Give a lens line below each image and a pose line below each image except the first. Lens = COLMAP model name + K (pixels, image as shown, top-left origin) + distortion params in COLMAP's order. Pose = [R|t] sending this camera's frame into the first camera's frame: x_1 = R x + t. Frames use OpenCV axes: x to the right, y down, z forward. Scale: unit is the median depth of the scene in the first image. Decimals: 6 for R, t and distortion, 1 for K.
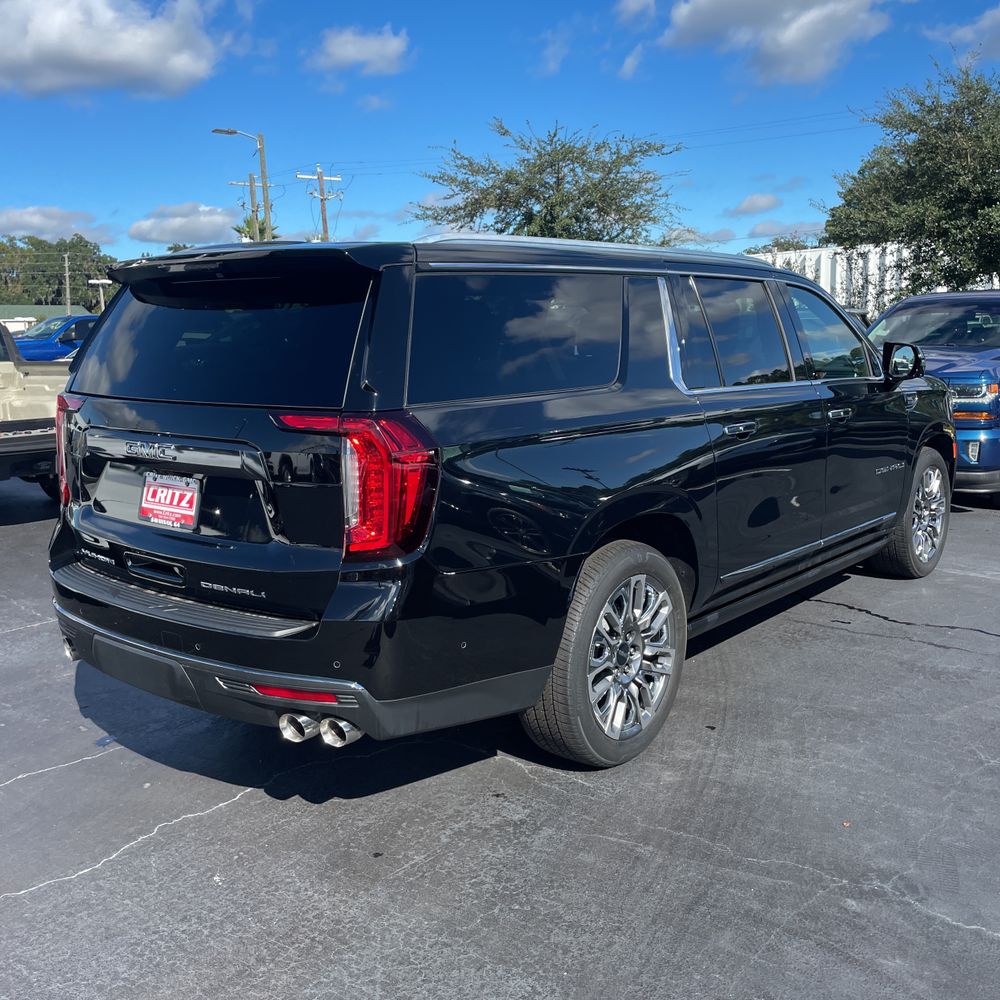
lens RADIAL K [[1002.6, 0, 500.0], [0, 1002.6, 500.0], [0, 0, 1]] dist [0.106306, -0.155239]
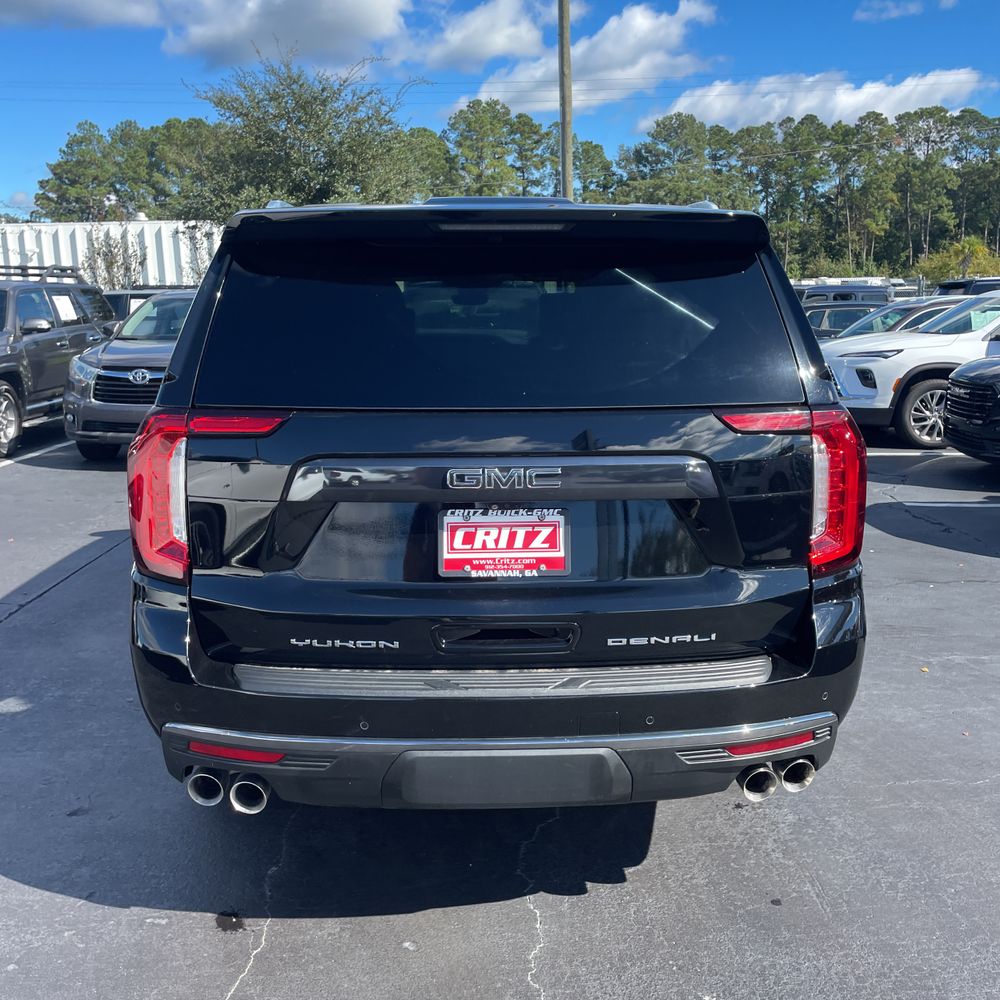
lens RADIAL K [[1002.6, 0, 500.0], [0, 1002.6, 500.0], [0, 0, 1]] dist [0.106306, -0.155239]
pose [[0.751132, -0.115163, 0.650030, -0.803561], [0.103577, 0.993030, 0.056244, -0.072561], [-0.651976, 0.025081, 0.757824, 0.449270]]
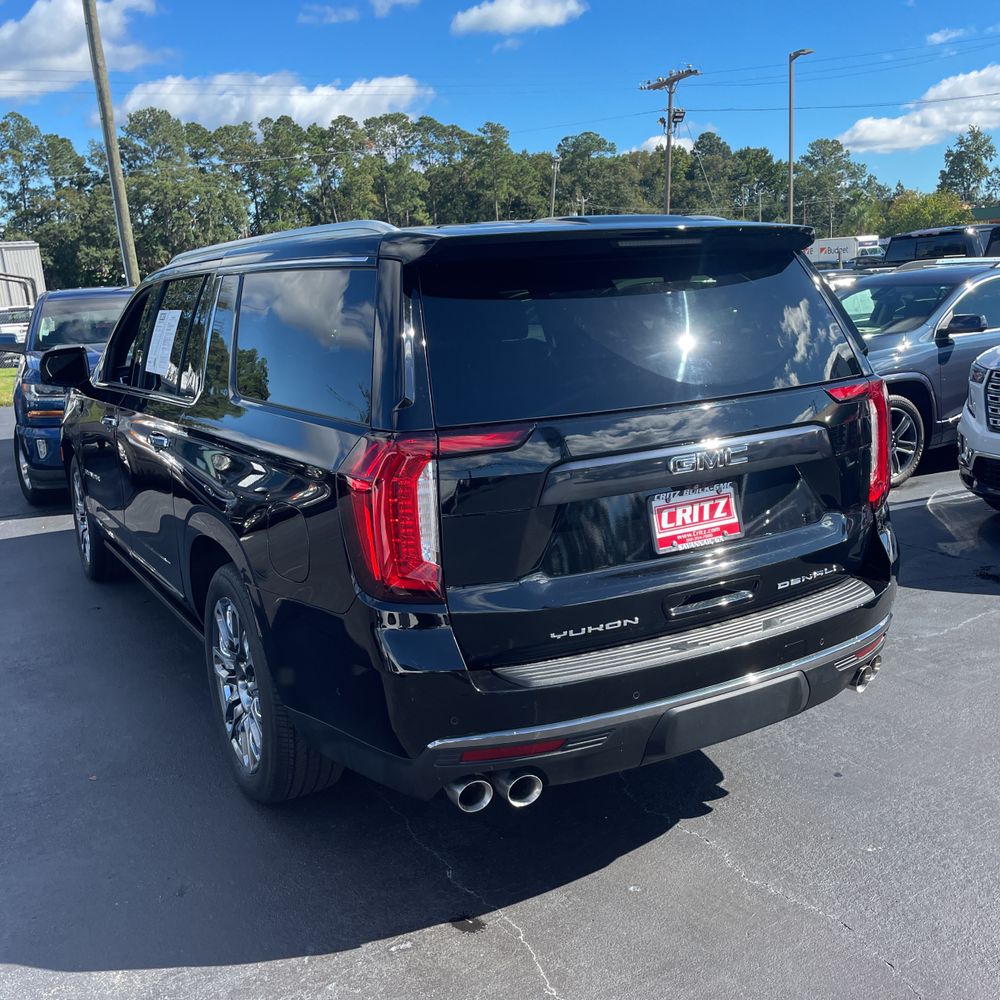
lens RADIAL K [[1008.4, 0, 498.7], [0, 1008.4, 518.9], [0, 0, 1]] dist [0.084534, -0.110901]
pose [[0.360186, -0.210846, 0.908741, -1.163585], [0.202681, 0.968542, 0.144387, -0.155406], [-0.910597, 0.132178, 0.391589, 0.821893]]
